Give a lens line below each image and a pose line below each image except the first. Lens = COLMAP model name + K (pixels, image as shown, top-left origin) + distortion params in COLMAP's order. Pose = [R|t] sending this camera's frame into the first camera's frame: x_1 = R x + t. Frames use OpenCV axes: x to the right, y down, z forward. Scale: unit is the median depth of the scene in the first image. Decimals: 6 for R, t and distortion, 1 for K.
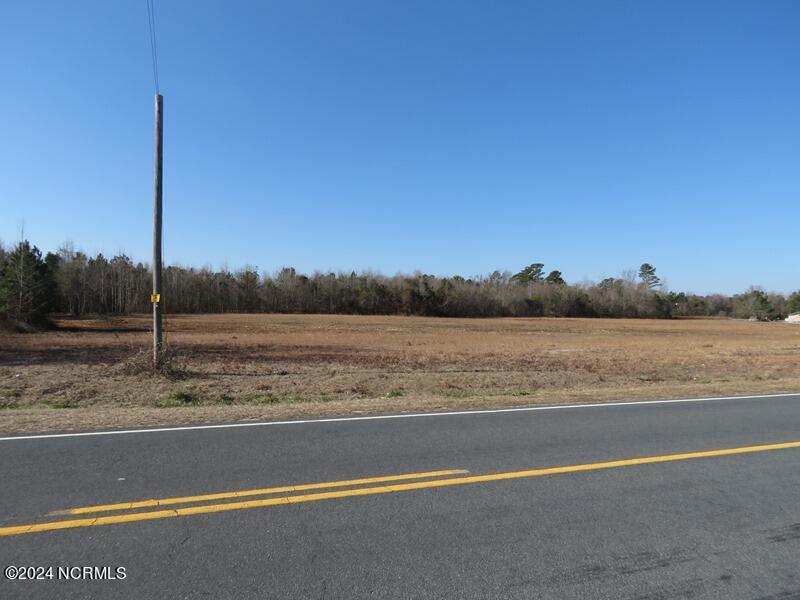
lens RADIAL K [[507.6, 0, 400.0], [0, 507.6, 300.0], [0, 0, 1]] dist [-0.005272, -0.007111]
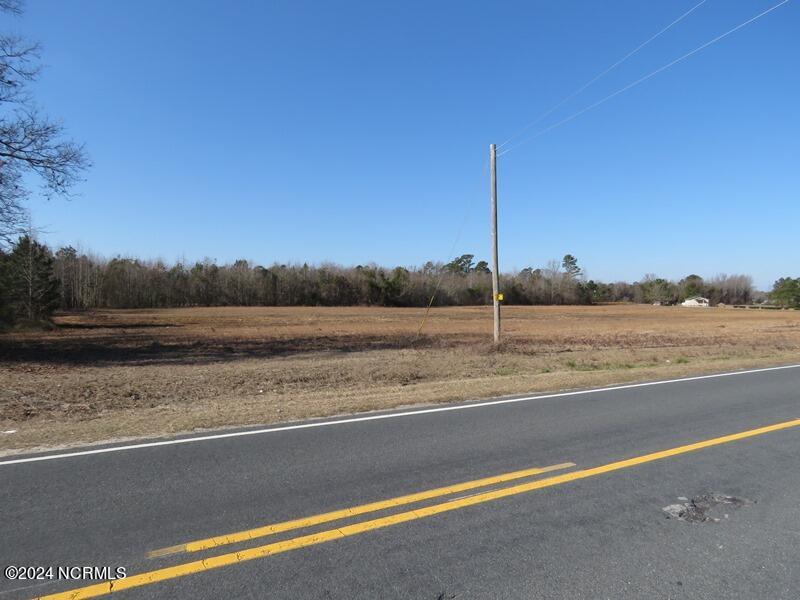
lens RADIAL K [[507.6, 0, 400.0], [0, 507.6, 300.0], [0, 0, 1]] dist [-0.005272, -0.007111]
pose [[0.985623, -0.016000, 0.168201, -0.071331], [0.012707, 0.999706, 0.020638, -0.001934], [-0.168482, -0.018204, 0.985537, -0.022123]]
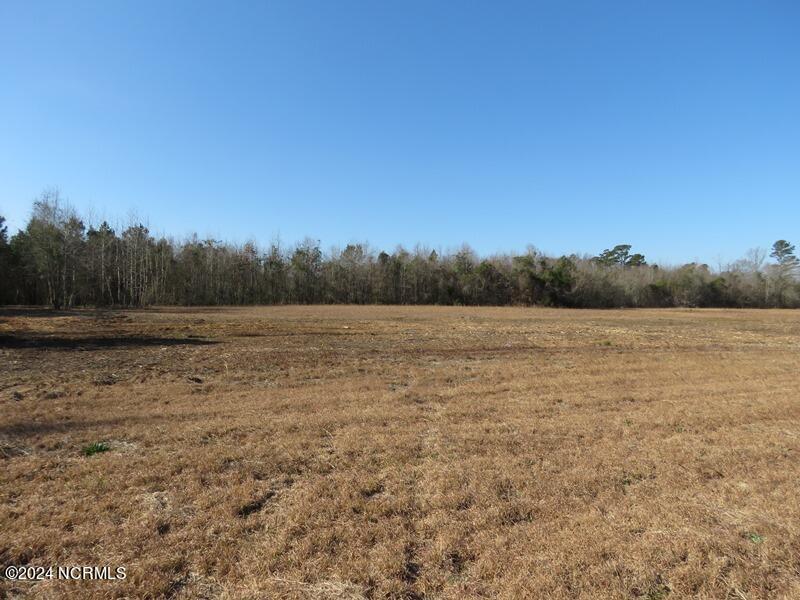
lens RADIAL K [[507.6, 0, 400.0], [0, 507.6, 300.0], [0, 0, 1]] dist [-0.005272, -0.007111]
pose [[0.998777, -0.007839, -0.048811, -0.097700], [0.008587, 0.999849, 0.015132, 0.006878], [0.048685, -0.015533, 0.998693, 0.207176]]
